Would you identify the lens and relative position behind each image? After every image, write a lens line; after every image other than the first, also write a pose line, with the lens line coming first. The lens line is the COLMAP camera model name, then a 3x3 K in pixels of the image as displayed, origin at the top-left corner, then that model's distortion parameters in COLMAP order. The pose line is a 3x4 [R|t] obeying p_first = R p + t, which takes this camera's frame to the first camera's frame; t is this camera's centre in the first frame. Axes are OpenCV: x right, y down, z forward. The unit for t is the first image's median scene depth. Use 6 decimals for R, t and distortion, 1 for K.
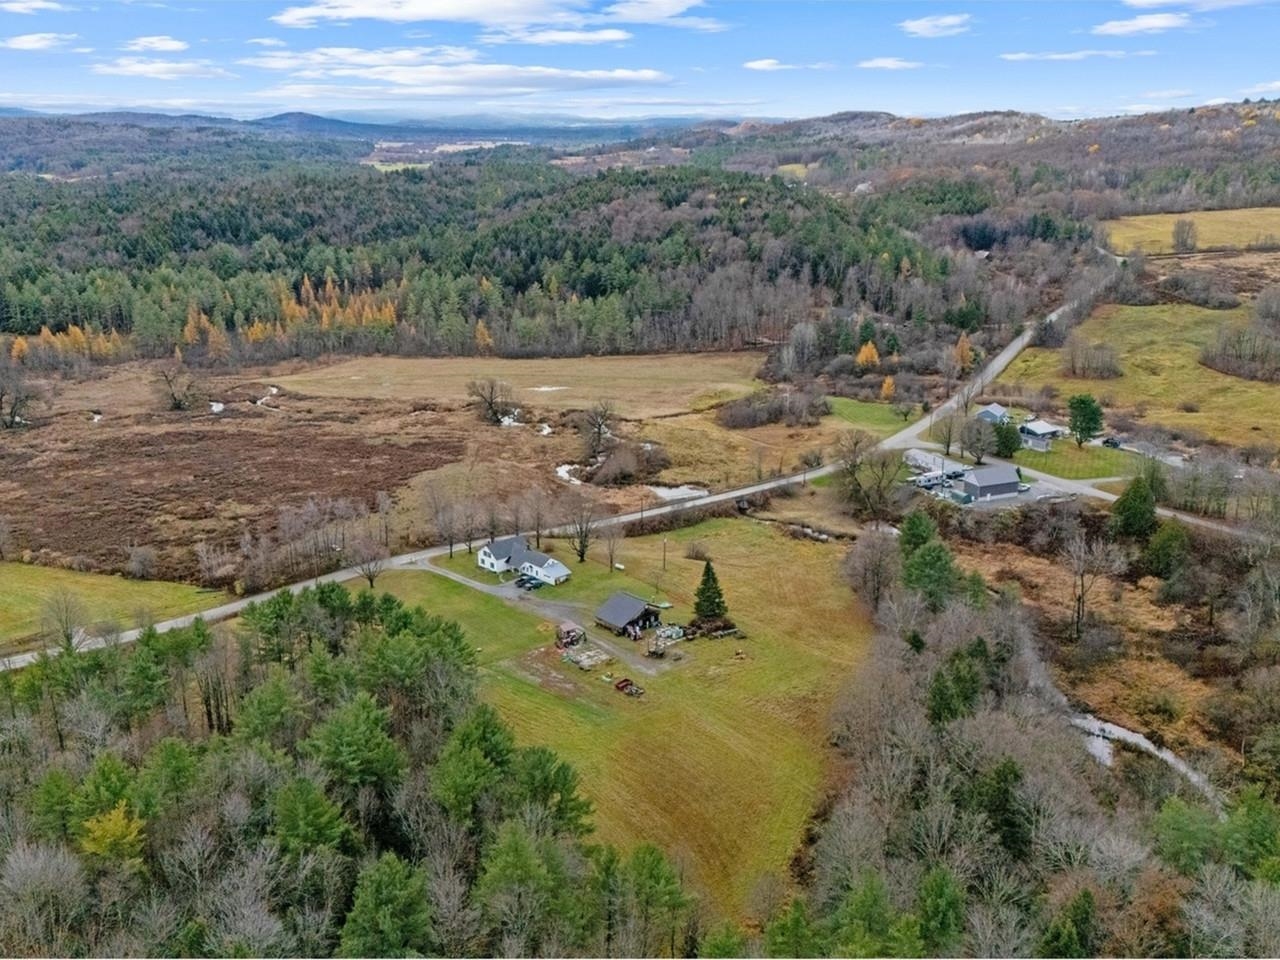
lens RADIAL K [[1227.6, 0, 635.7], [0, 1227.6, 420.3], [0, 0, 1]] dist [0.099409, -0.183508]
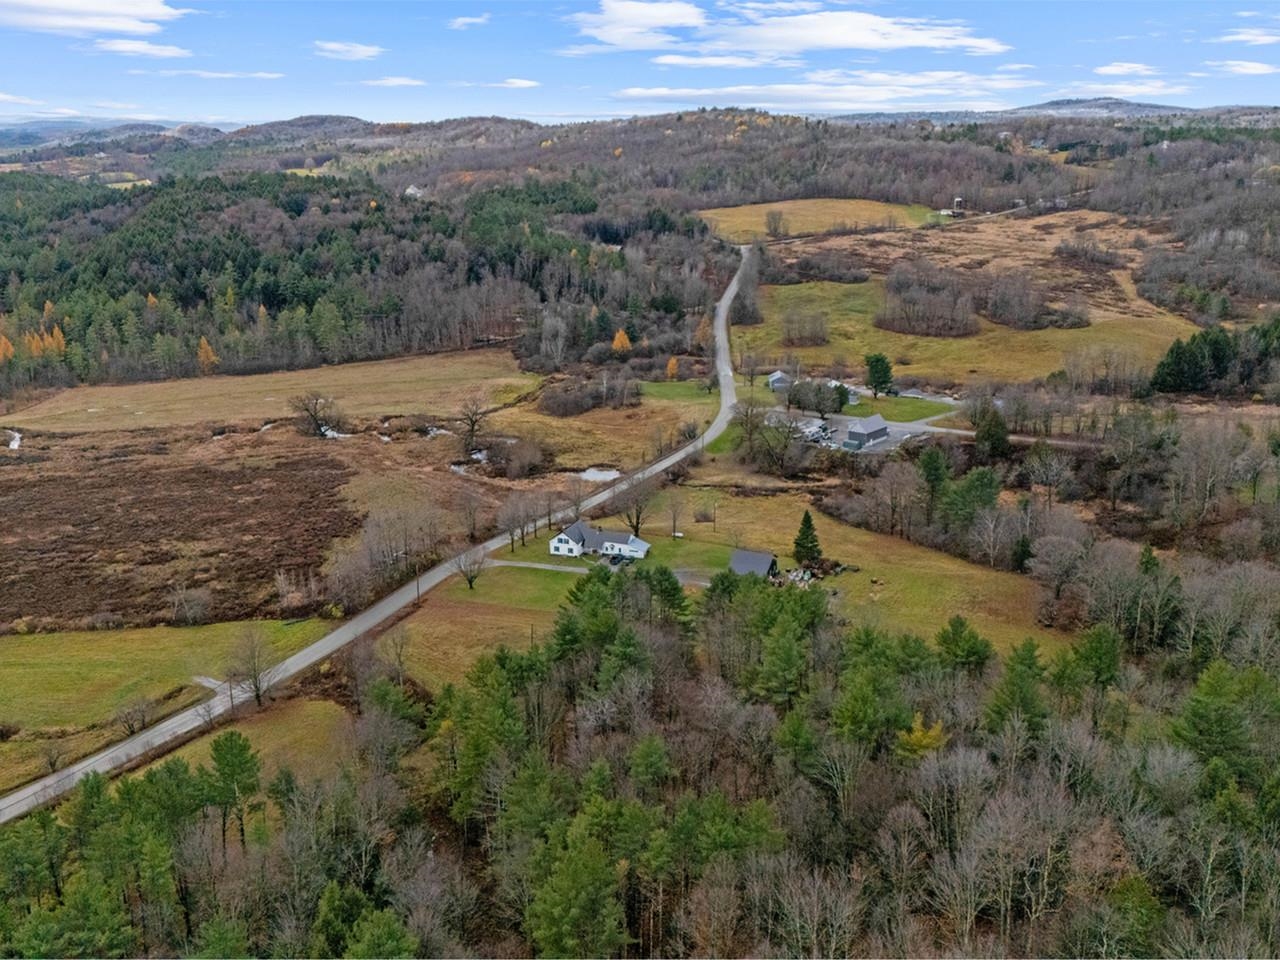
lens RADIAL K [[1227.6, 0, 635.7], [0, 1227.6, 420.3], [0, 0, 1]] dist [0.099409, -0.183508]
pose [[0.900606, -0.103320, 0.422178, -0.246958], [0.104913, 0.994290, 0.019527, -0.003216], [-0.421785, 0.026706, 0.906302, 0.015250]]
